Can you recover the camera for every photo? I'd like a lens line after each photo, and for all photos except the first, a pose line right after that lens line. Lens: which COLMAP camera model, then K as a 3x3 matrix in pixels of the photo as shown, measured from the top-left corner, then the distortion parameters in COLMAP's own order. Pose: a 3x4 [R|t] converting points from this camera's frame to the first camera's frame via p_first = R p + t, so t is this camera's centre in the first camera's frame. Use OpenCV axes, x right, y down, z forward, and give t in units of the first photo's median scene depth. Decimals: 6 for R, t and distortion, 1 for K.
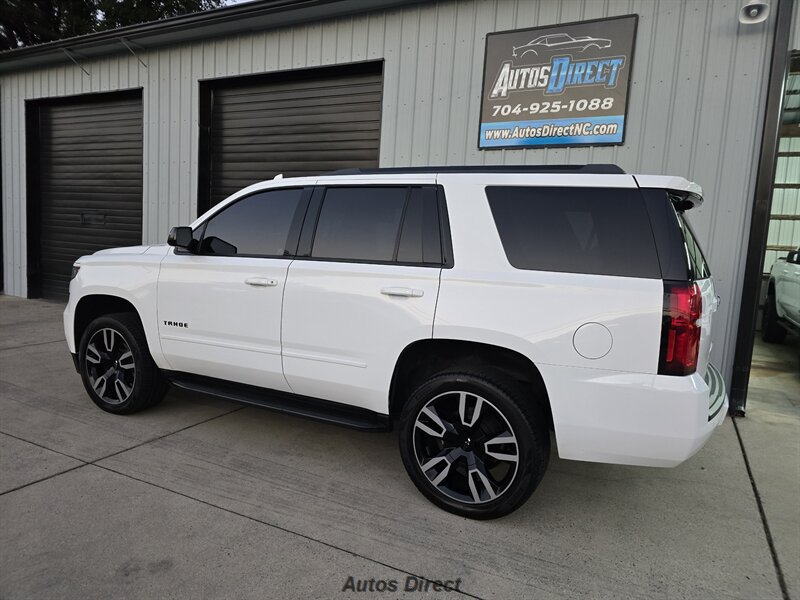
lens RADIAL K [[531.7, 0, 404.0], [0, 531.7, 305.7], [0, 0, 1]] dist [0.074003, -0.067313]
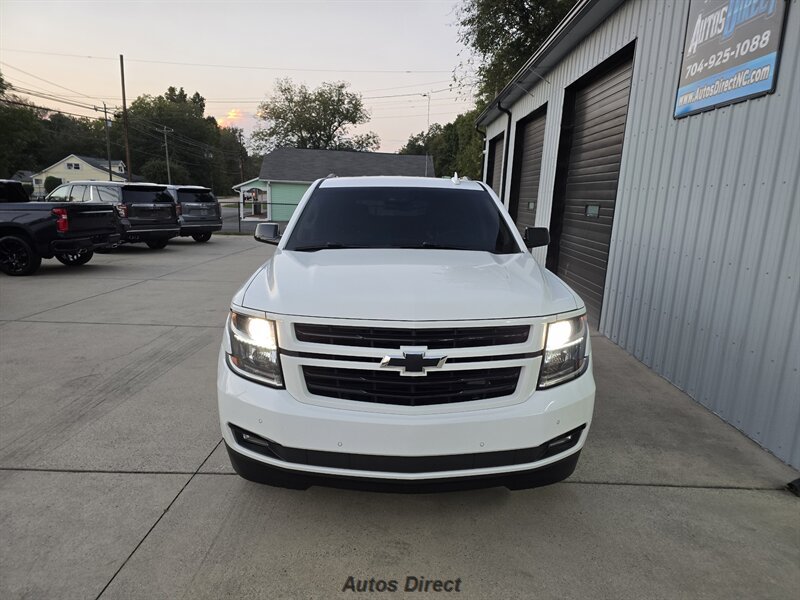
lens RADIAL K [[531.7, 0, 408.3], [0, 531.7, 309.6], [0, 0, 1]] dist [0.074003, -0.067313]
pose [[0.448042, 0.148838, -0.881536, 0.836600], [-0.111987, 0.987621, 0.109832, -0.033075], [0.886971, 0.049512, 0.459164, 0.232885]]
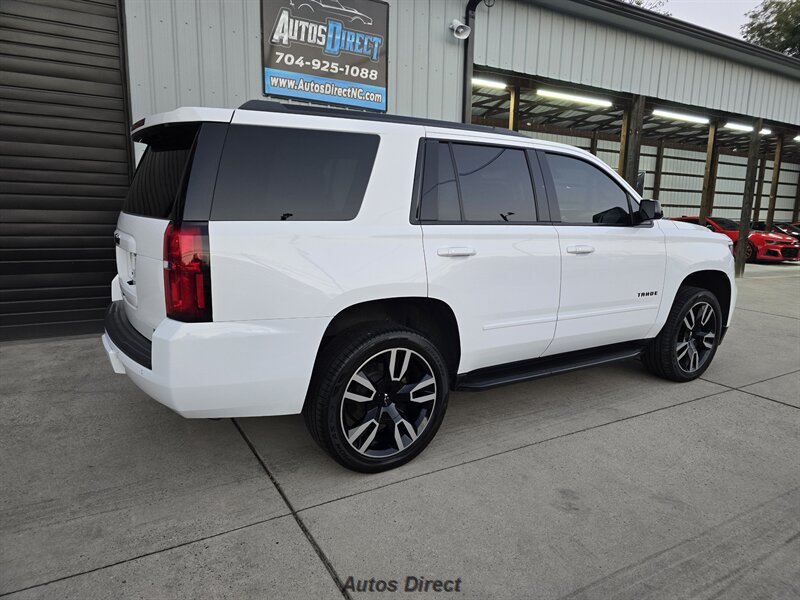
lens RADIAL K [[531.7, 0, 408.0], [0, 531.7, 301.3], [0, 0, 1]] dist [0.074003, -0.067313]
pose [[0.534017, -0.184470, 0.825104, -0.632009], [0.099176, 0.982837, 0.155546, -0.057310], [-0.839637, -0.001234, 0.543147, 0.278543]]
